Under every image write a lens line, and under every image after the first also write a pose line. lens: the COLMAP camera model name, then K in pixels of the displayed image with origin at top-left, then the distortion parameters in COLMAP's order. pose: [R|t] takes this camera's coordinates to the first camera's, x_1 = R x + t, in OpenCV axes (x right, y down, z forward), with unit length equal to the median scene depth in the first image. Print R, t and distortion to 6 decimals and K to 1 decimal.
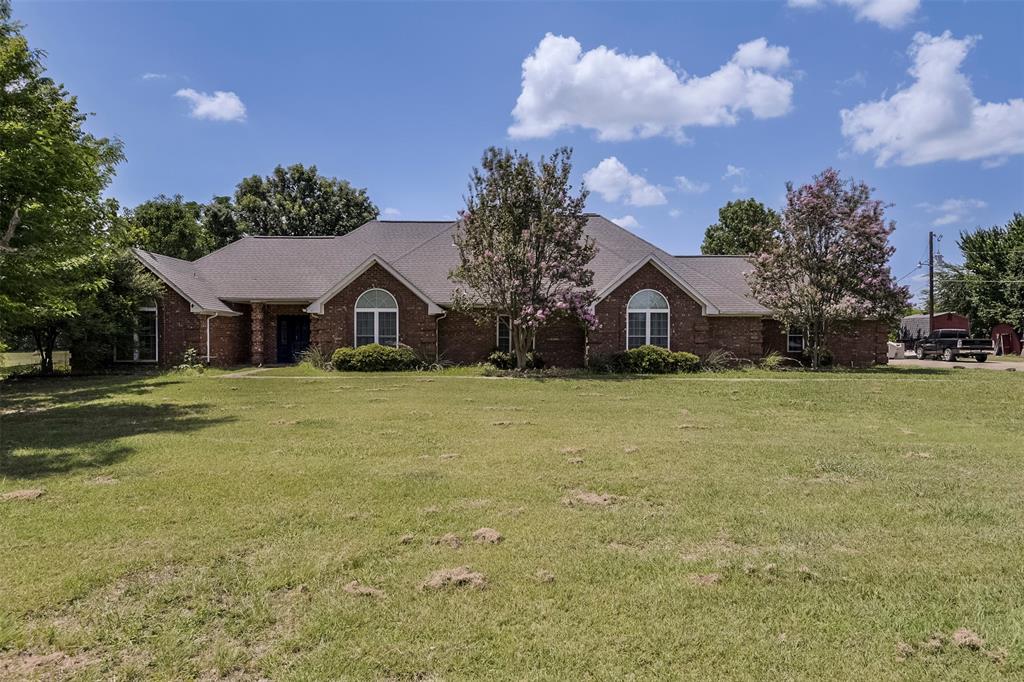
lens RADIAL K [[644.4, 0, 512.0], [0, 644.4, 339.1], [0, 0, 1]] dist [0.000103, 0.000152]
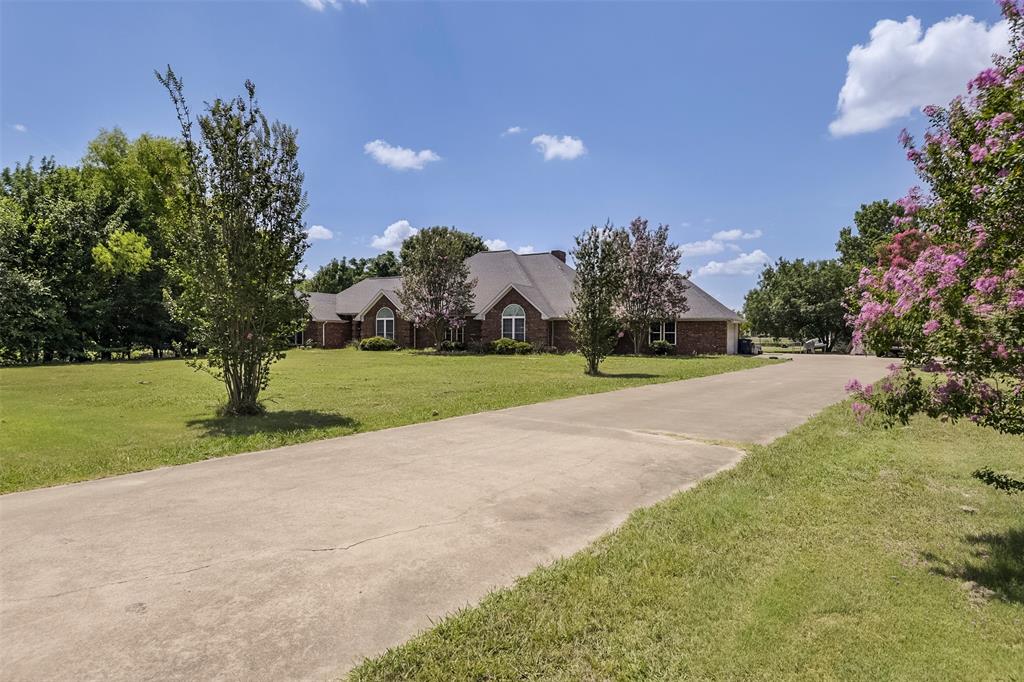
lens RADIAL K [[592.0, 0, 511.9], [0, 592.0, 340.8], [0, 0, 1]] dist [-0.029186, -0.001106]
pose [[0.871752, 0.005374, -0.489918, 0.947918], [-0.006101, 0.999981, 0.000113, 0.016314], [0.489909, 0.002890, 0.871769, -0.317432]]
